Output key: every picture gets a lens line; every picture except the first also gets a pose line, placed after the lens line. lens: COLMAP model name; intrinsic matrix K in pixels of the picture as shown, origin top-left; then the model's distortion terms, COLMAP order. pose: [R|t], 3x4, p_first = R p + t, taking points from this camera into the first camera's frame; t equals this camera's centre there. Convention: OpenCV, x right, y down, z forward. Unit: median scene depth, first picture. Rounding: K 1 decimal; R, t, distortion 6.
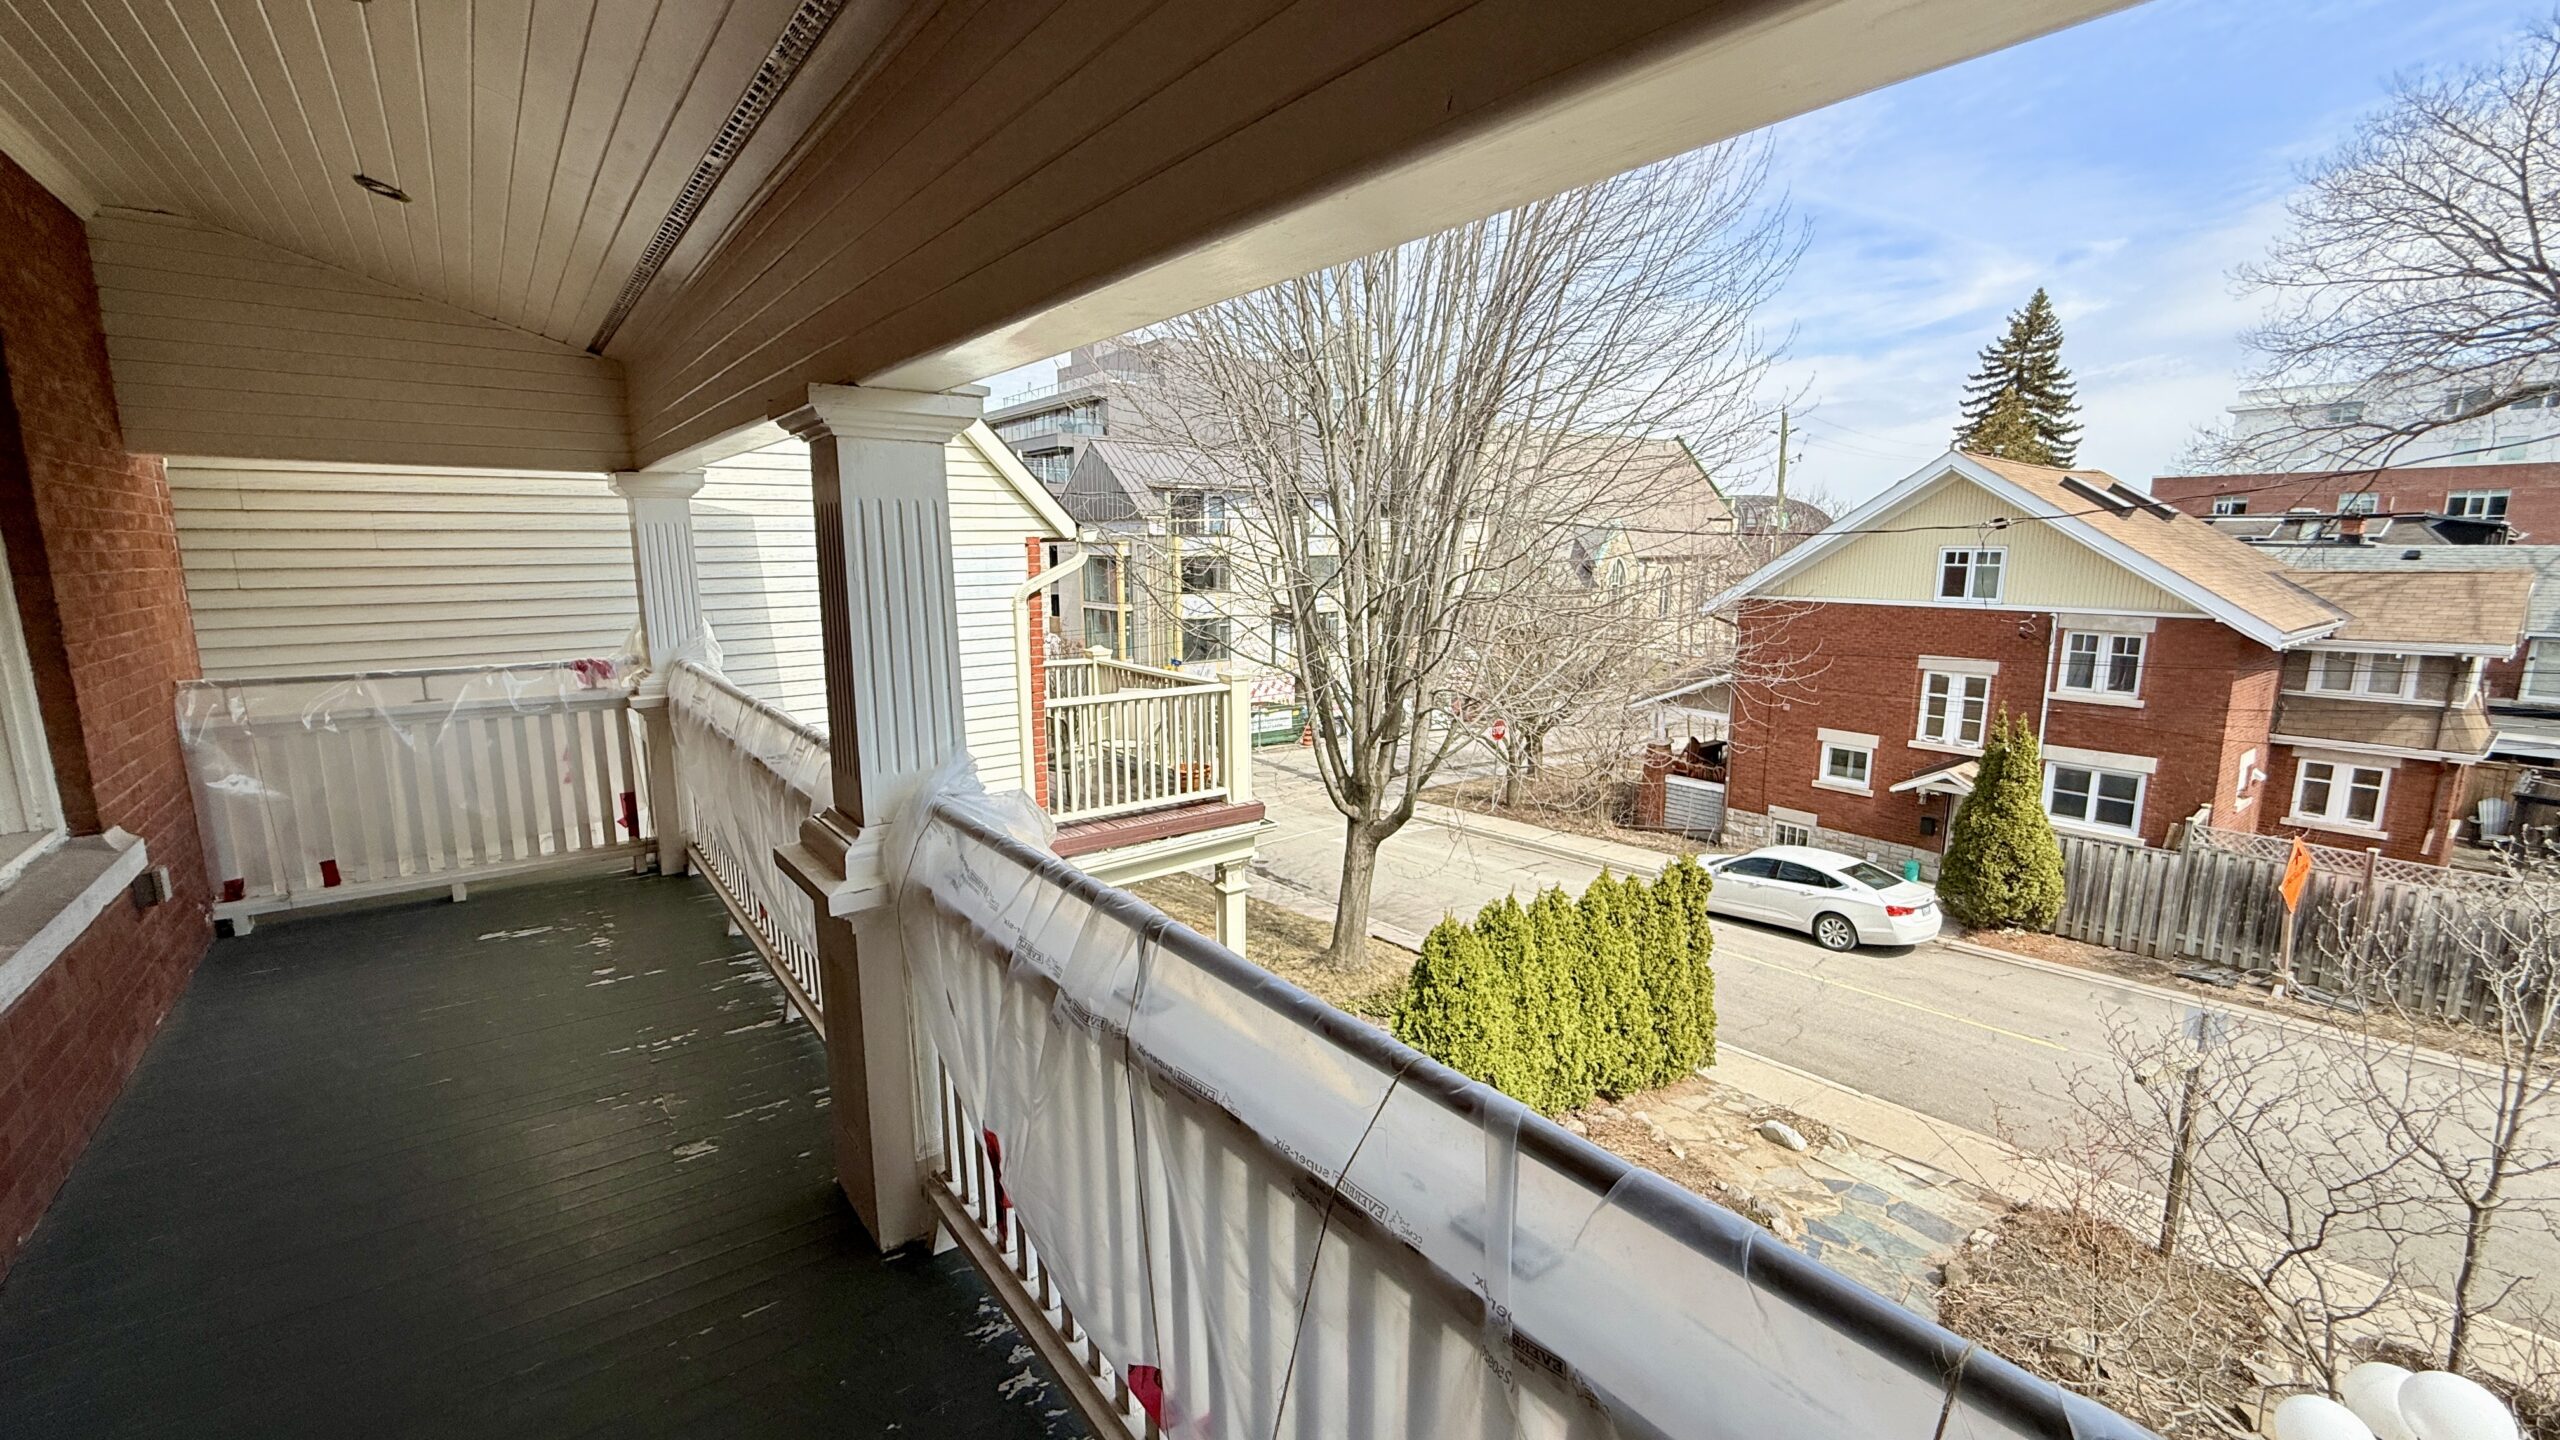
lens RADIAL K [[1029.8, 0, 1265.8], [0, 1029.8, 715.6], [0, 0, 1]] dist [0.000374, 0.000482]
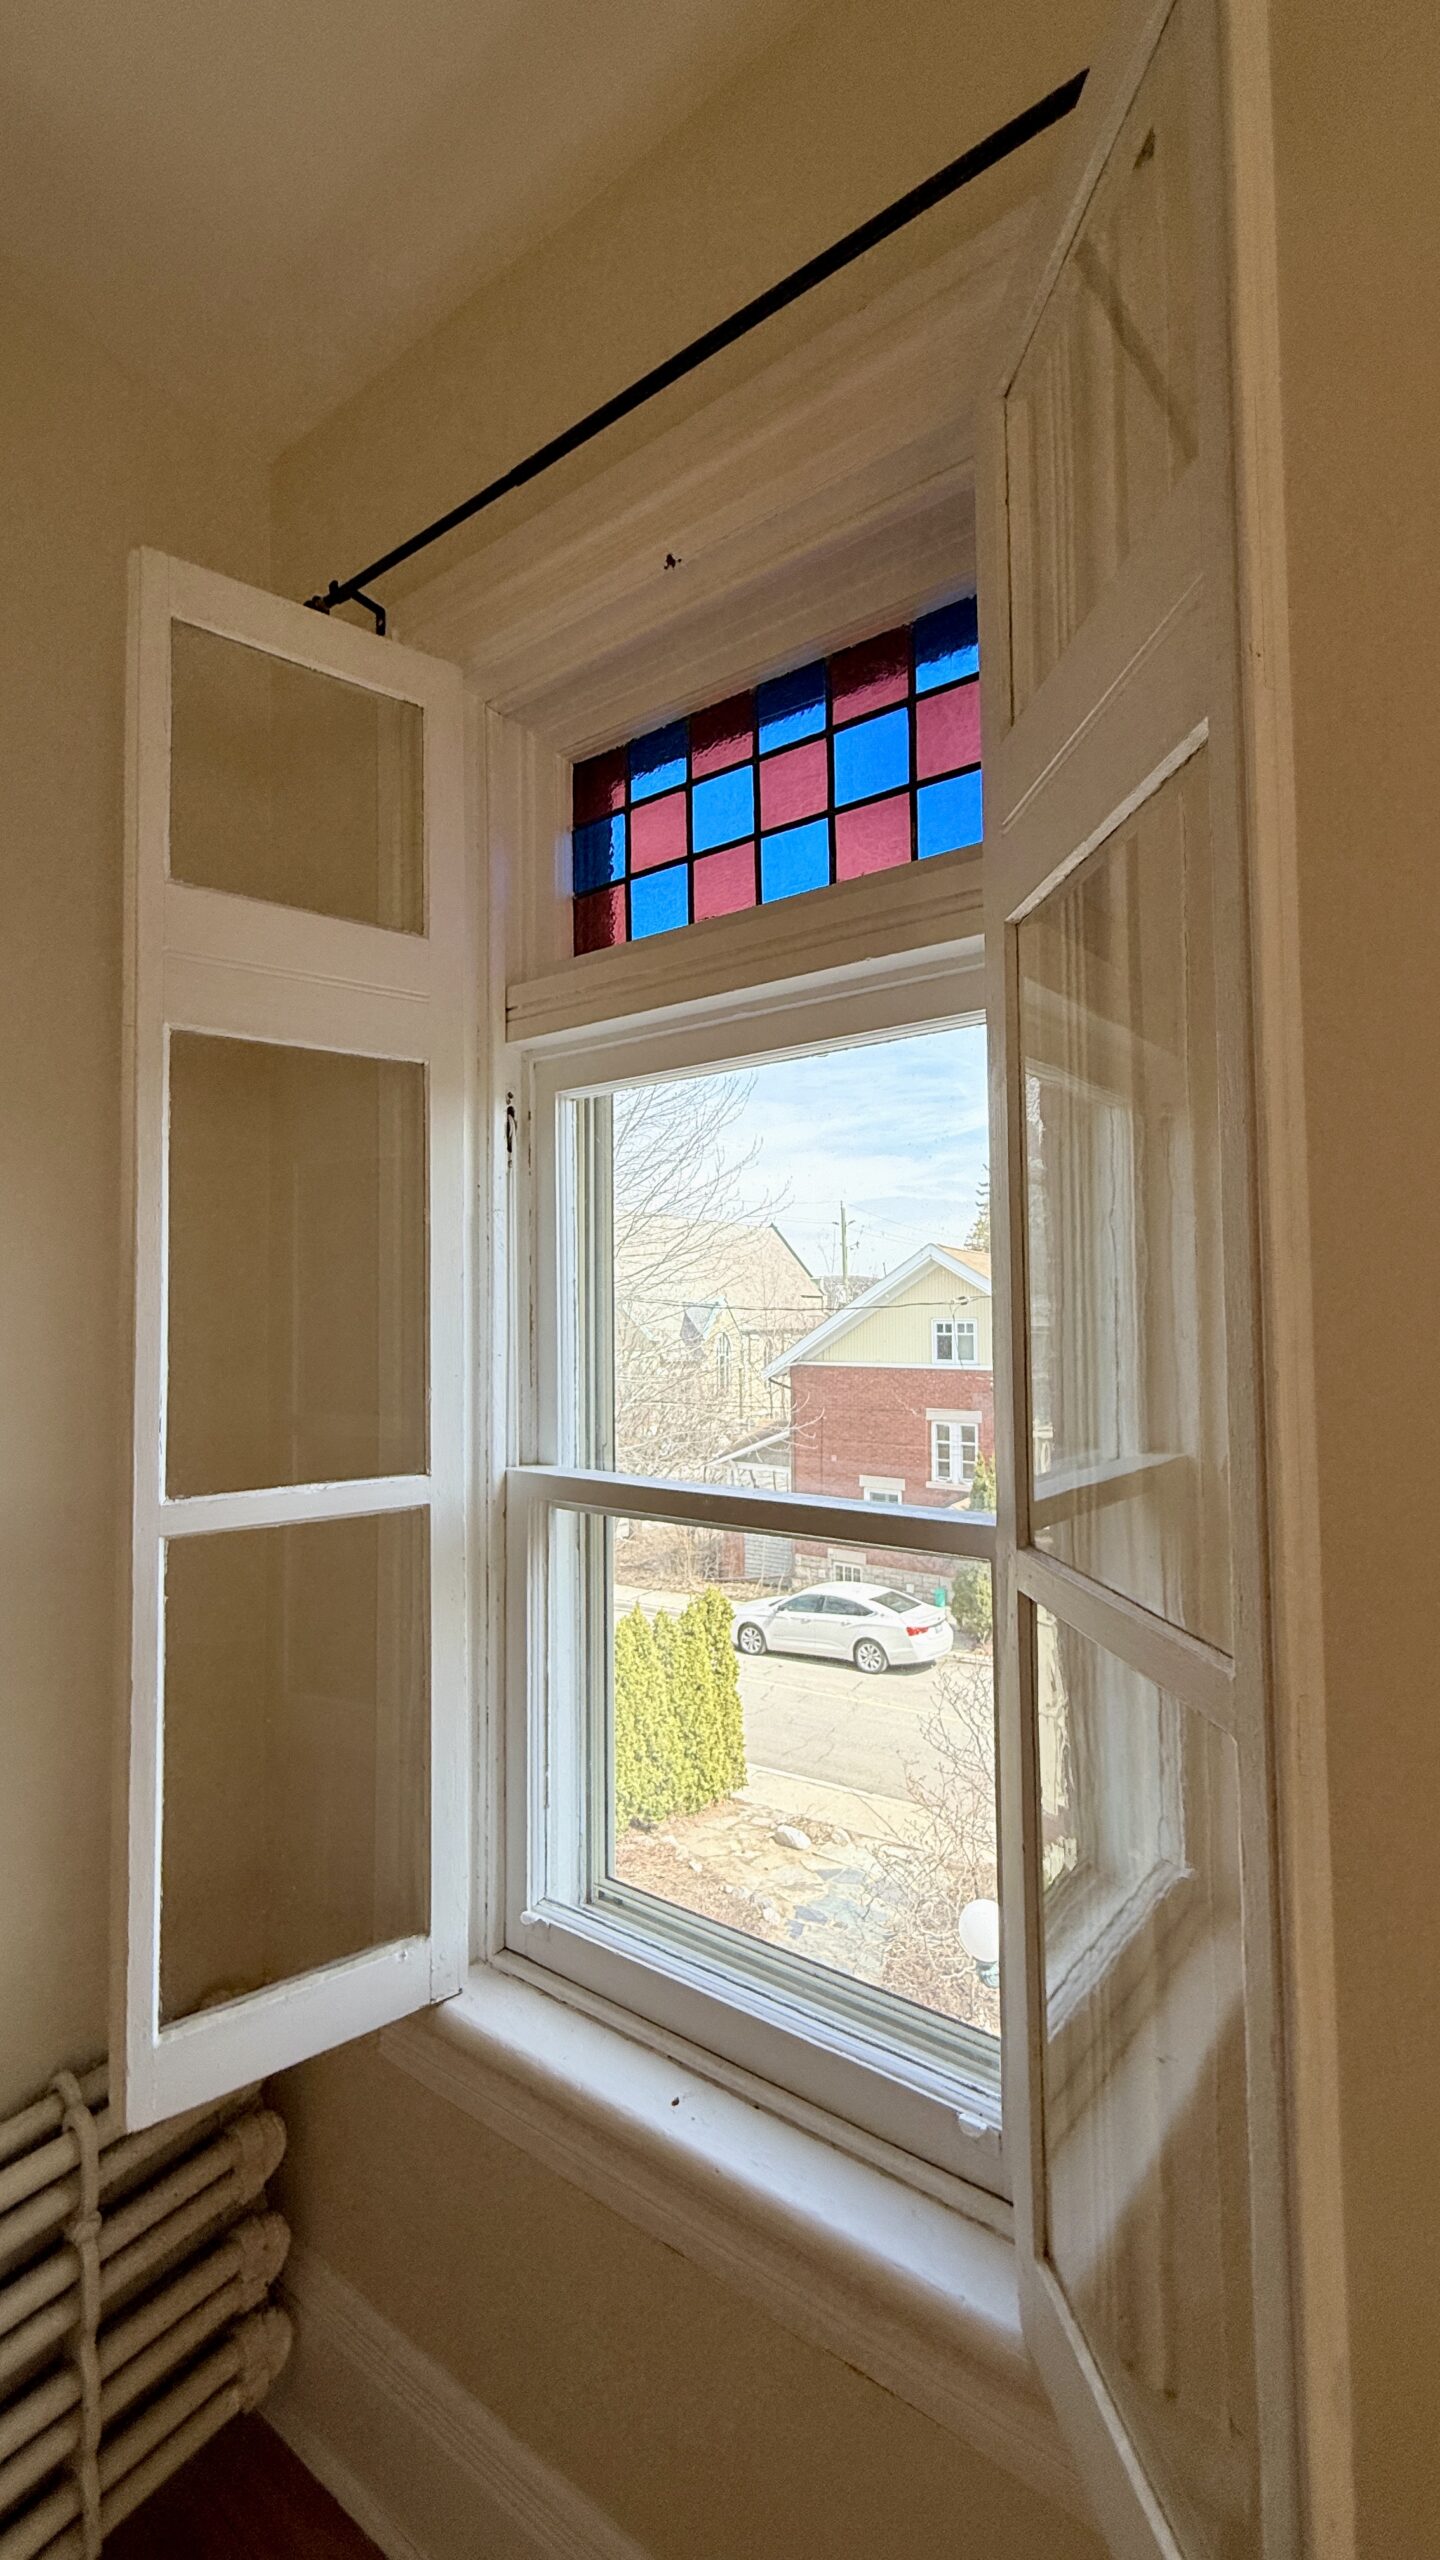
lens RADIAL K [[1029.8, 0, 720.9], [0, 1029.8, 1265.3], [0, 0, 1]] dist [0.000374, 0.000482]
pose [[0.954117, 0.012246, 0.299182, 0.055253], [0.052604, 0.976769, -0.207739, 0.017730], [-0.294776, 0.213946, 0.931308, -0.098994]]
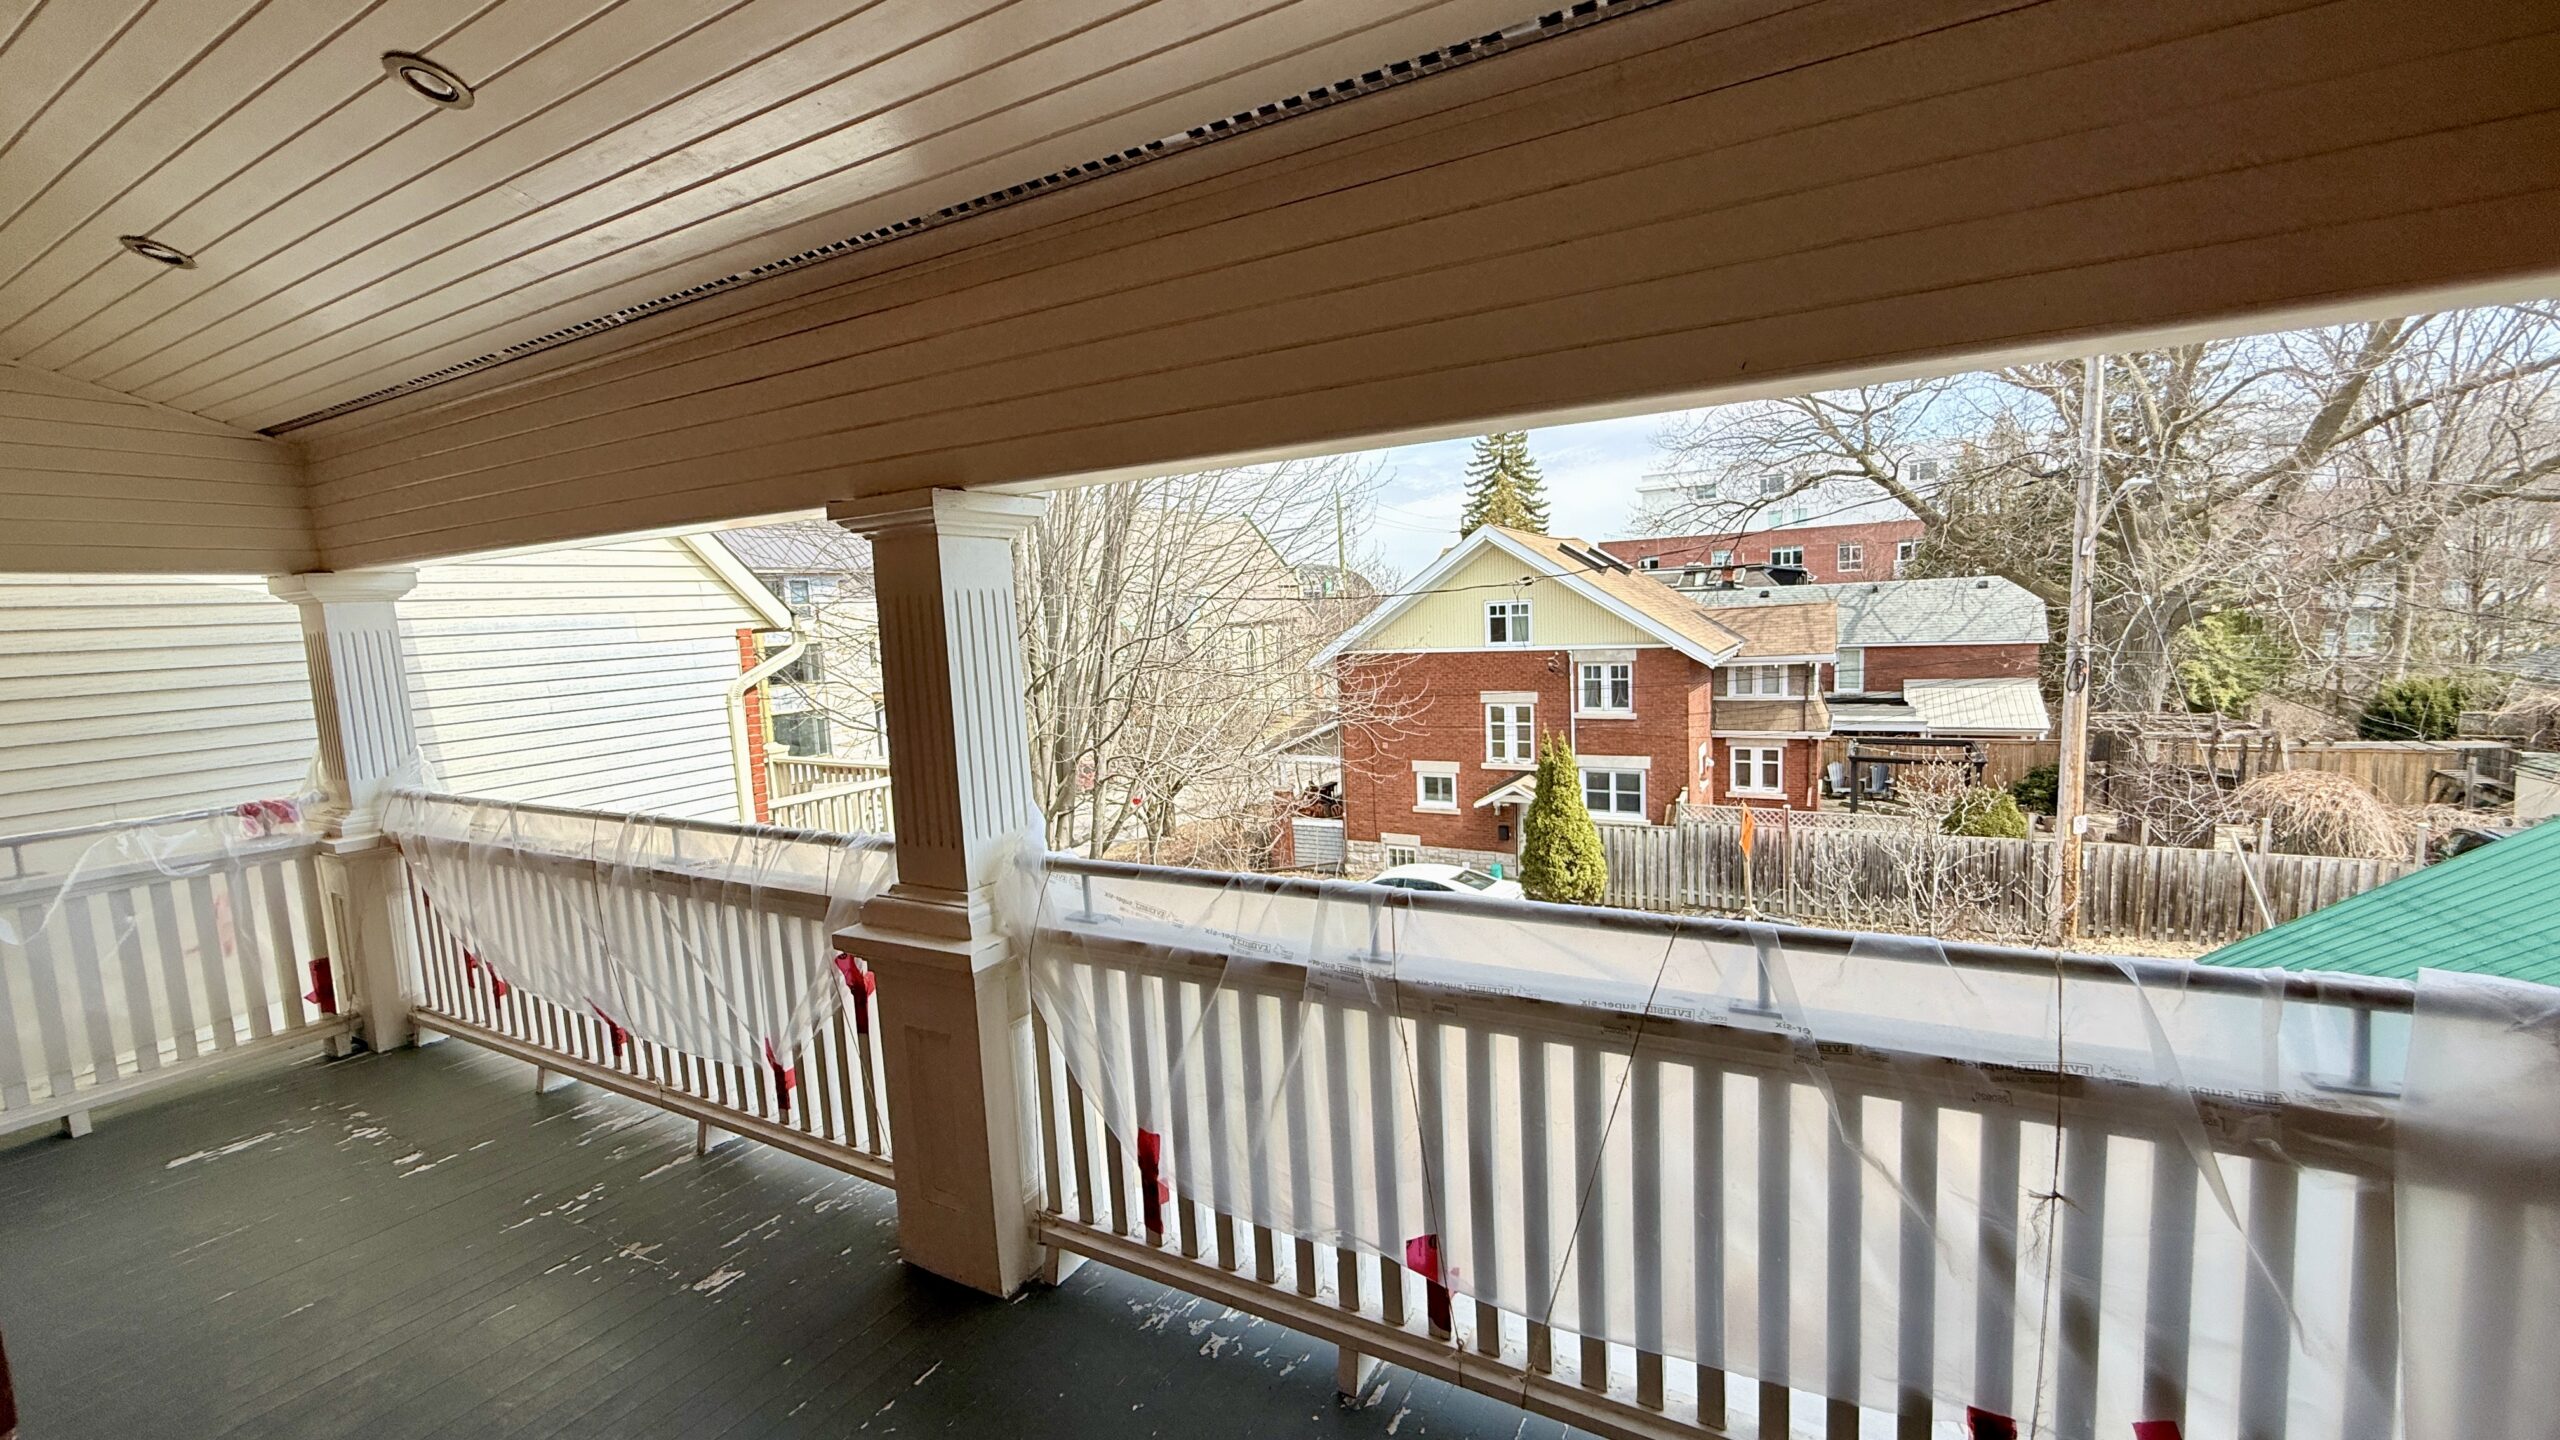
lens RADIAL K [[1029.8, 0, 1269.8], [0, 1029.8, 714.2], [0, 0, 1]] dist [0.000374, 0.000482]
pose [[0.920144, -0.082613, 0.382765, -0.065280], [0.110339, 0.992584, -0.051016, 0.001893], [-0.375712, 0.089176, 0.922436, -0.016612]]
